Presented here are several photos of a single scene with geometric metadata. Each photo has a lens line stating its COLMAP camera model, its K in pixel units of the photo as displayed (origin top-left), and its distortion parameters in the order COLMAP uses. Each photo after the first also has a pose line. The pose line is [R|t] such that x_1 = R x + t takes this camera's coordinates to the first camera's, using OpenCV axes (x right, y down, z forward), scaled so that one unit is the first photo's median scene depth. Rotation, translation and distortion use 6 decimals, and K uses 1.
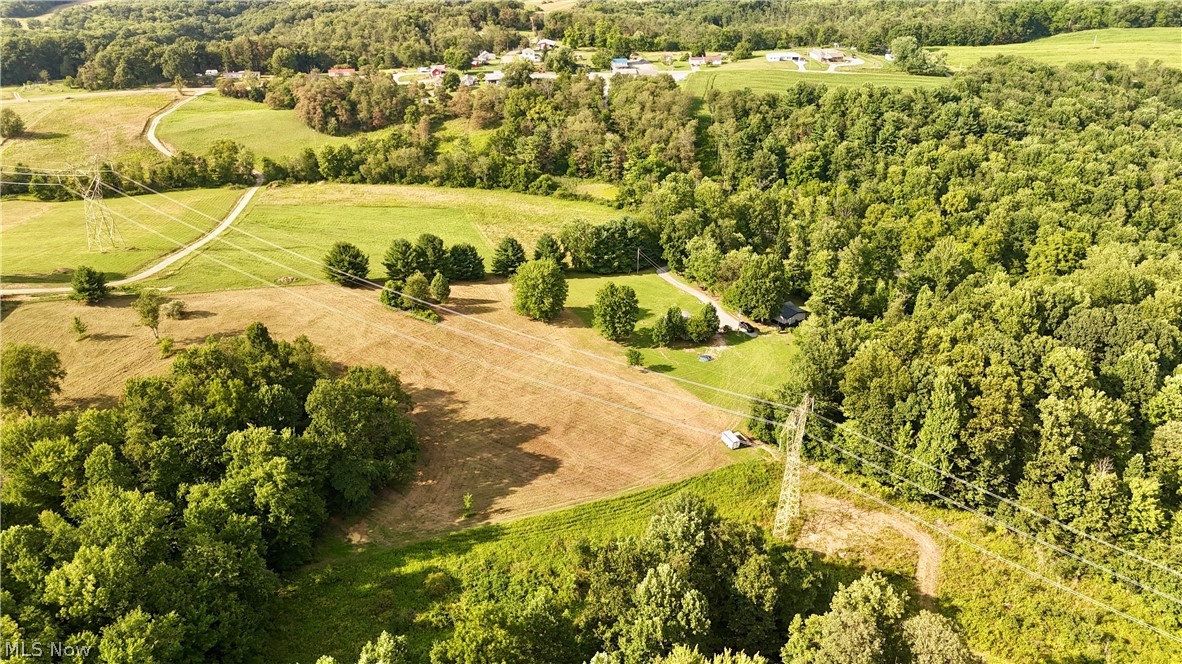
lens RADIAL K [[880.3, 0, 588.6], [0, 880.3, 337.3], [0, 0, 1]] dist [0.059211, -0.056291]
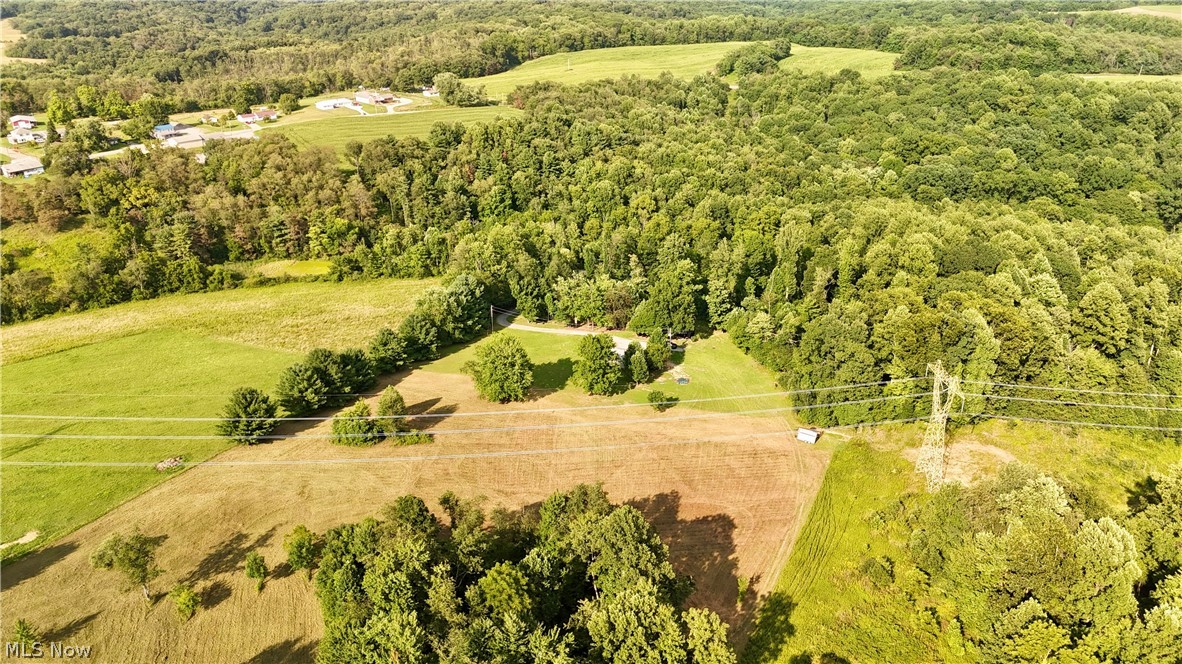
lens RADIAL K [[880.3, 0, 590.4], [0, 880.3, 325.8], [0, 0, 1]] dist [0.059211, -0.056291]
pose [[0.758113, -0.261678, 0.597319, -0.299917], [0.294225, 0.954685, 0.044808, -0.063827], [-0.581977, 0.141776, 0.800751, 0.130890]]
